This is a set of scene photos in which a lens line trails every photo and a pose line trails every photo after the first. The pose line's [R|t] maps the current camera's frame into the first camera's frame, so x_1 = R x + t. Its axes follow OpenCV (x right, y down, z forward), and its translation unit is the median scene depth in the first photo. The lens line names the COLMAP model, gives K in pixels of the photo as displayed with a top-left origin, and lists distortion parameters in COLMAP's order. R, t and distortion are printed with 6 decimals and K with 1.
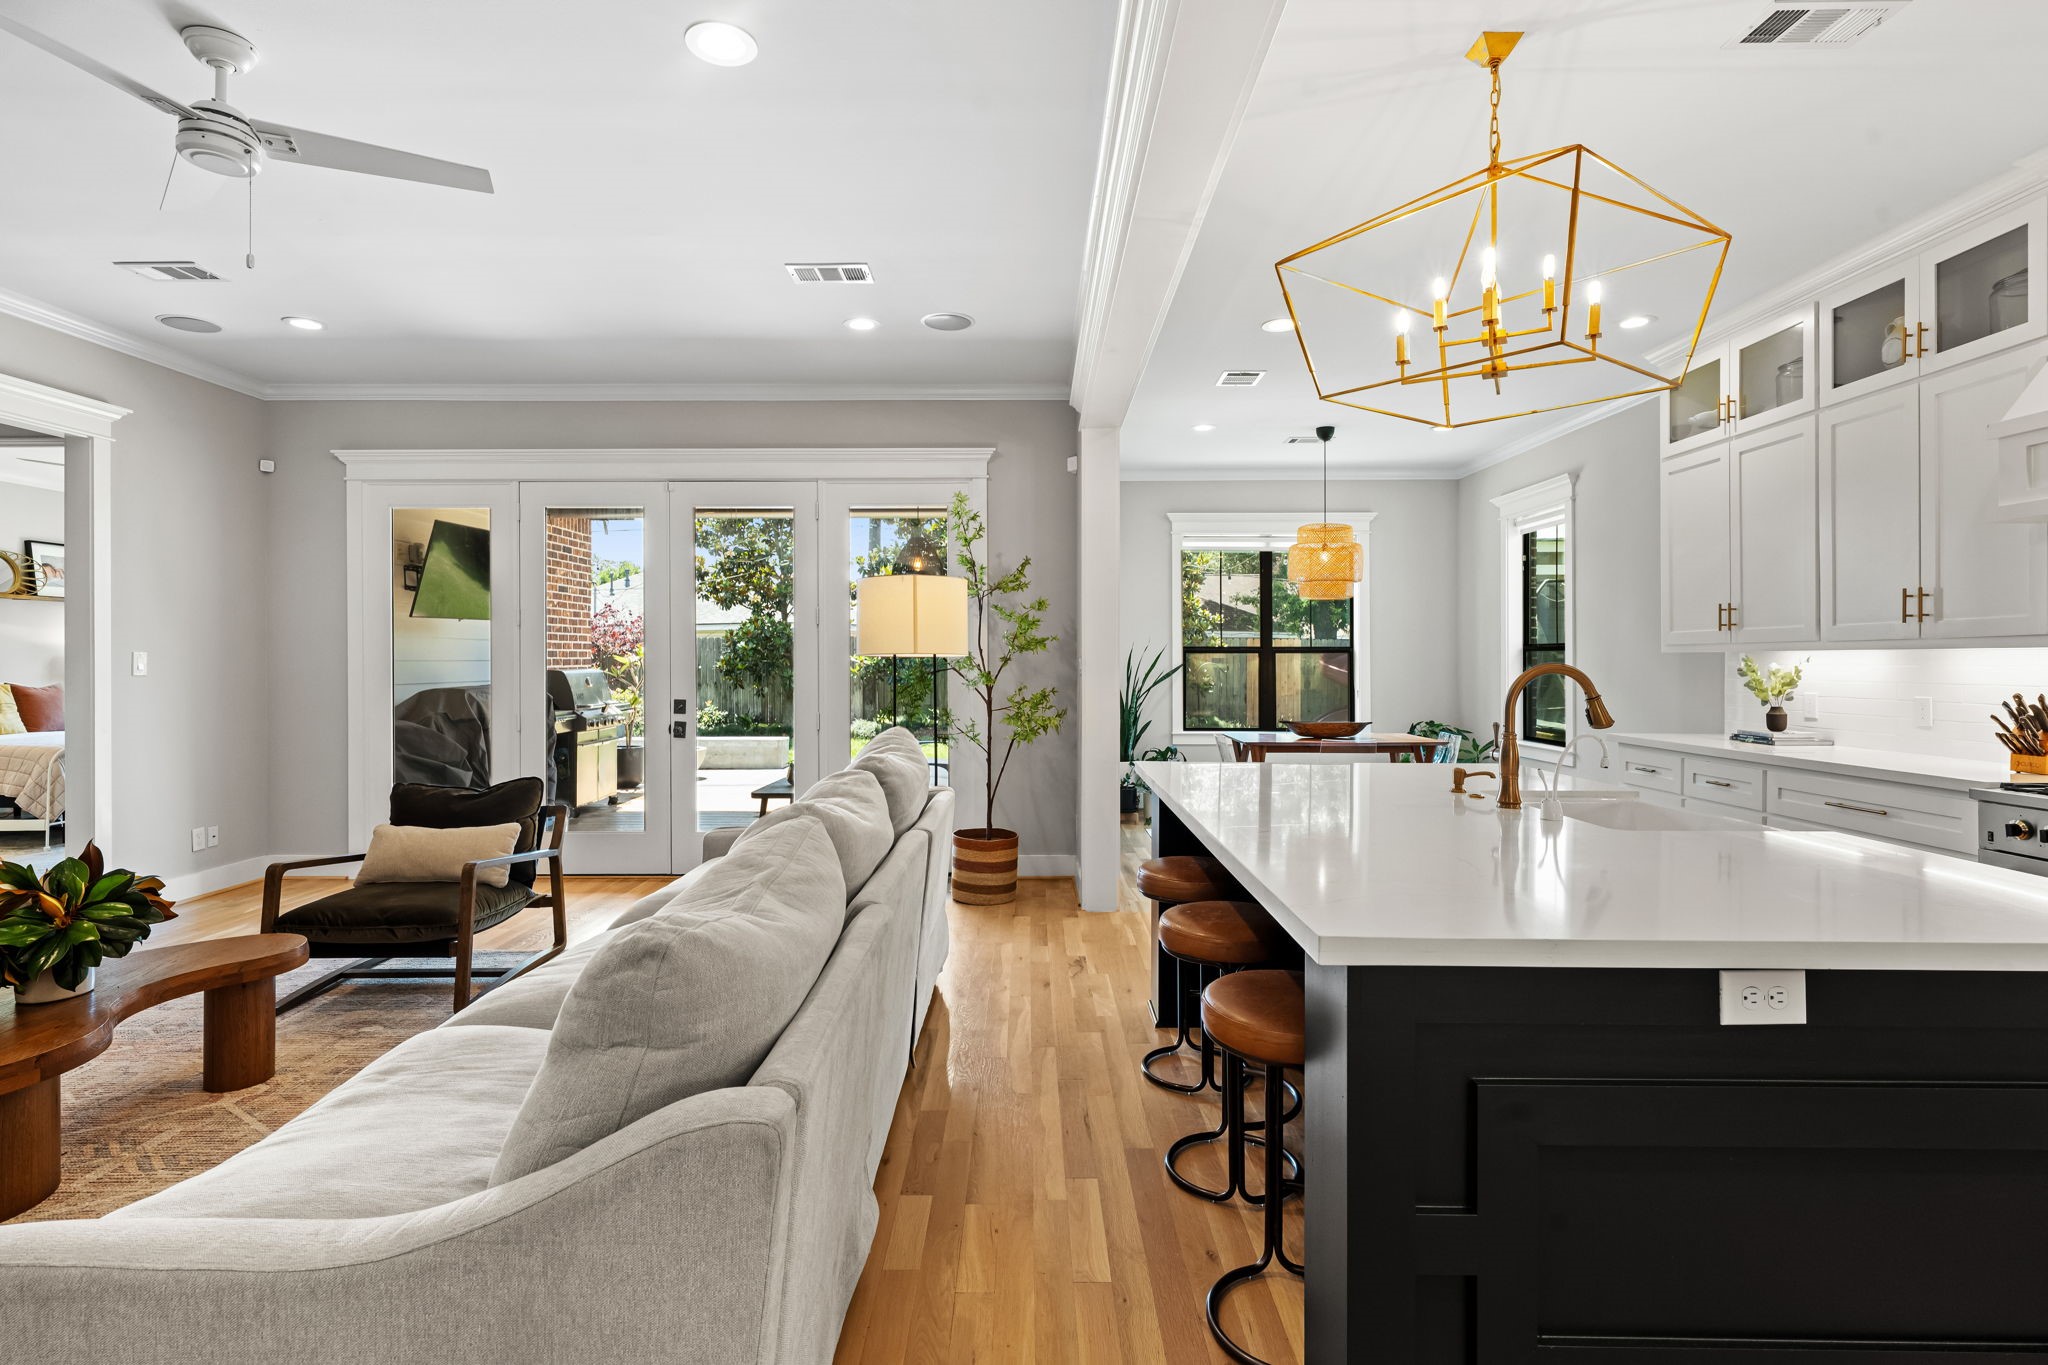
lens RADIAL K [[920.2, 0, 1024.7], [0, 920.2, 646.9], [0, 0, 1]] dist [-0.002490, -0.000105]
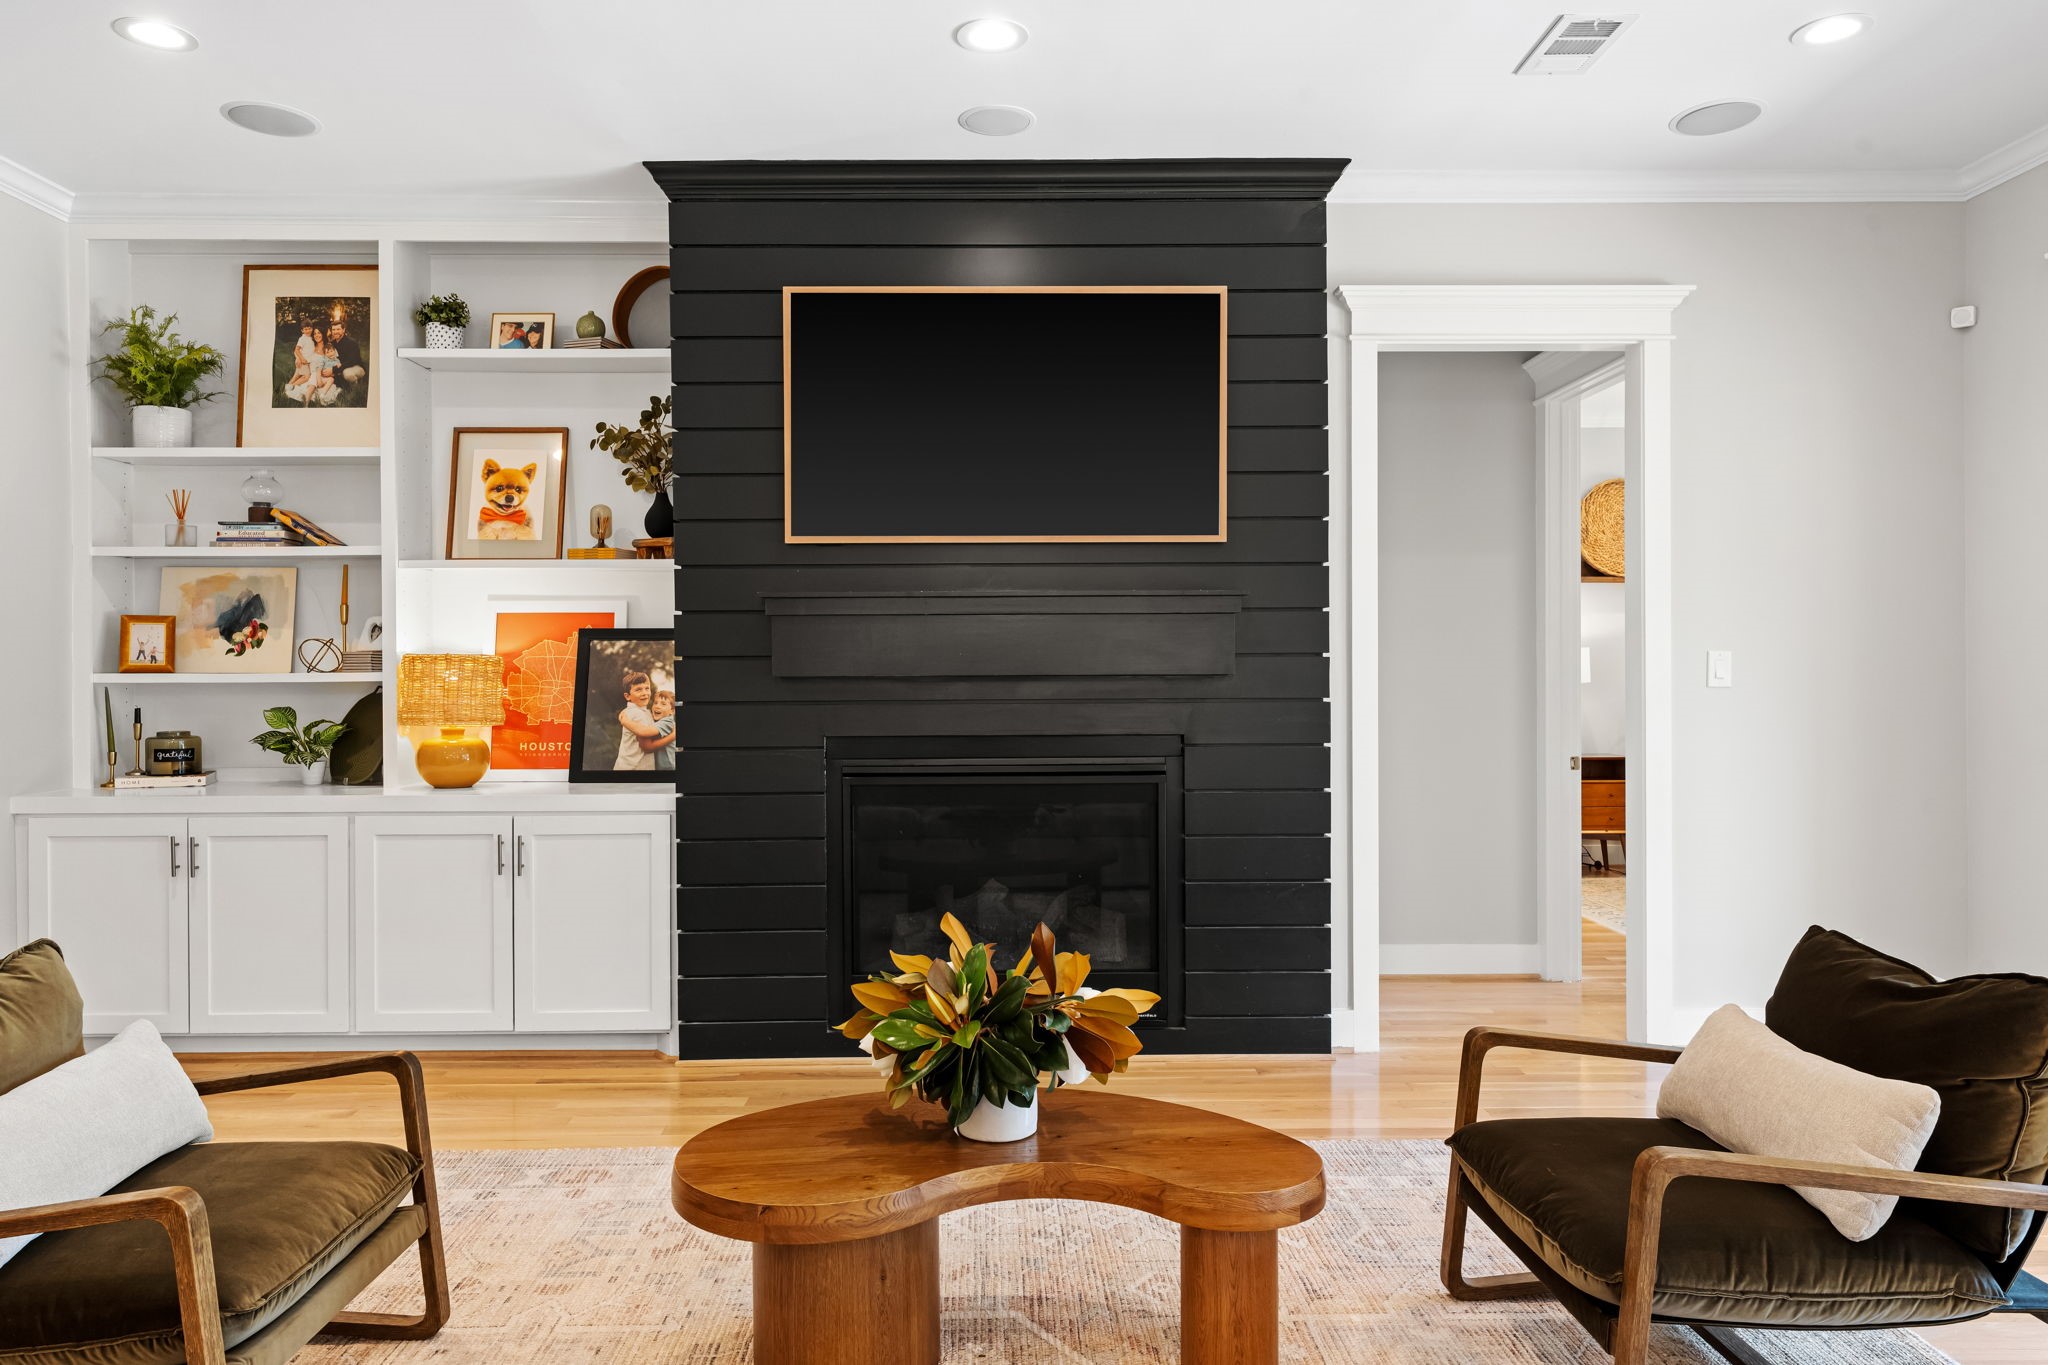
lens RADIAL K [[1349.9, 0, 1024.0], [0, 1349.9, 682.5], [0, 0, 1]] dist [0.002873, 0.001000]
pose [[-0.009295, 0.019469, -0.999767, 0.008737], [0.008374, 0.999777, 0.019391, 0.005696], [0.999922, -0.008192, -0.009456, 0.529717]]
